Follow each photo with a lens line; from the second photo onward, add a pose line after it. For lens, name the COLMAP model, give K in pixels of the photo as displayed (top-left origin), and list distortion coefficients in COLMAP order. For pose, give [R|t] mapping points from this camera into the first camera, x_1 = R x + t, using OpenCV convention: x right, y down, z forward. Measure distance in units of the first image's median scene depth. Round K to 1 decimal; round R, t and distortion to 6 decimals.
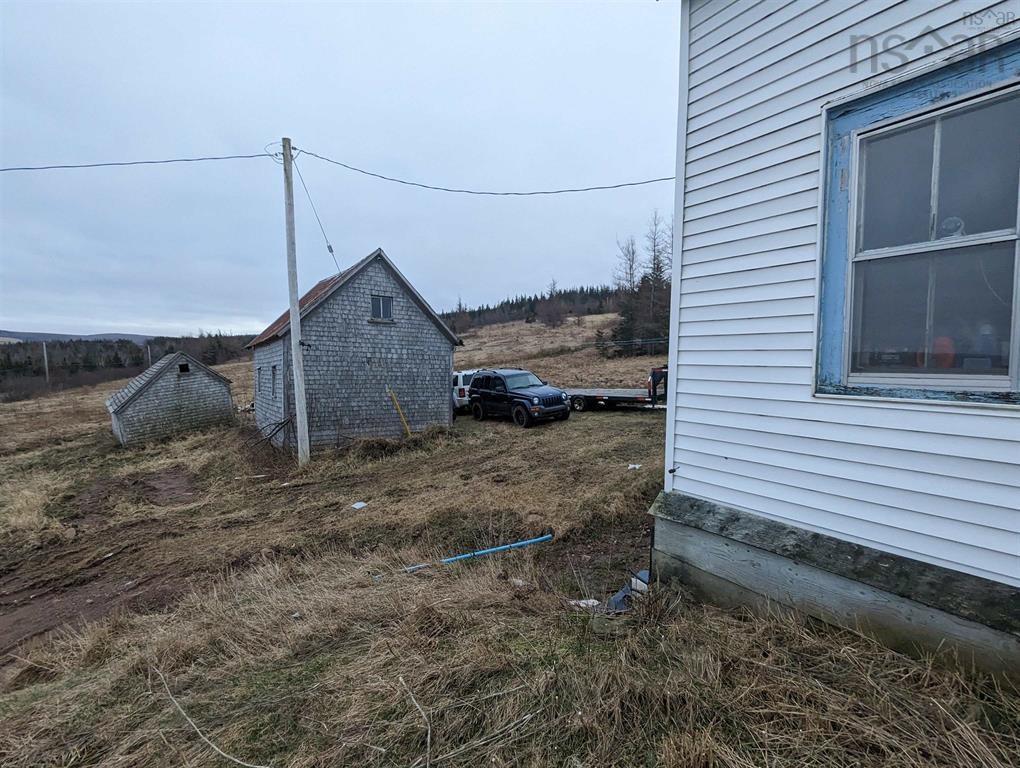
lens RADIAL K [[467.3, 0, 514.6], [0, 467.3, 389.8], [0, 0, 1]] dist [-0.013689, -0.000823]
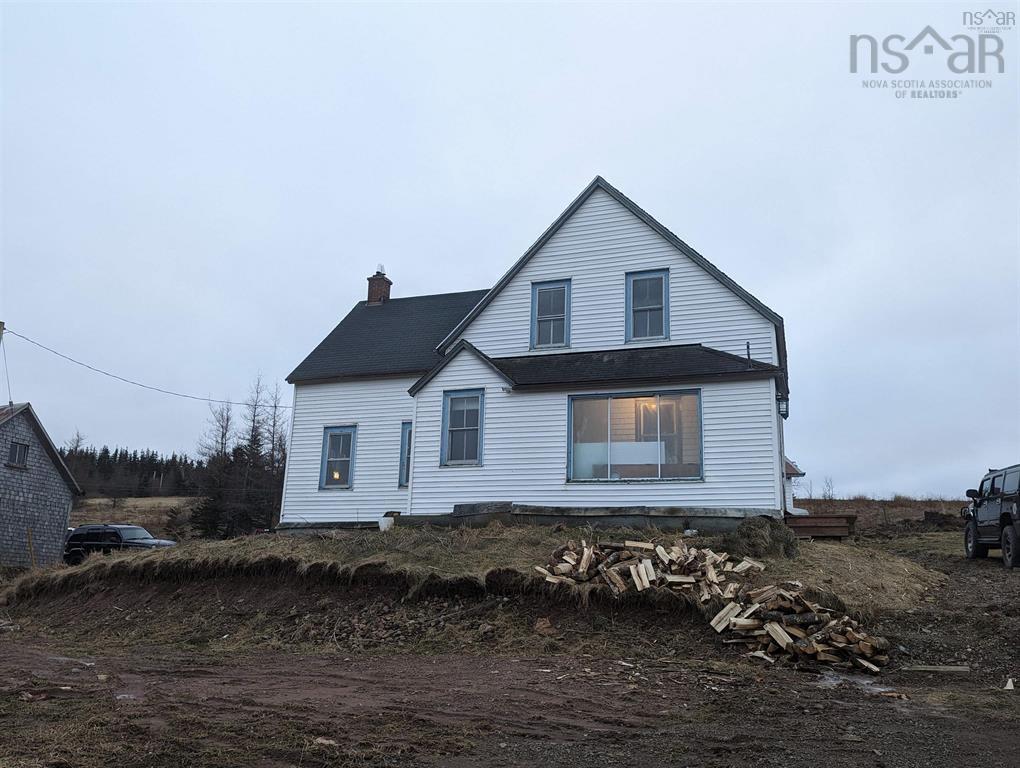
lens RADIAL K [[732.7, 0, 513.7], [0, 732.7, 386.7], [0, 0, 1]] dist [0.007560, 0.001567]
pose [[0.793333, 0.167688, 0.585238, -0.384994], [0.027289, 0.950555, -0.309354, 0.234301], [-0.608176, 0.261391, 0.749531, -1.020948]]
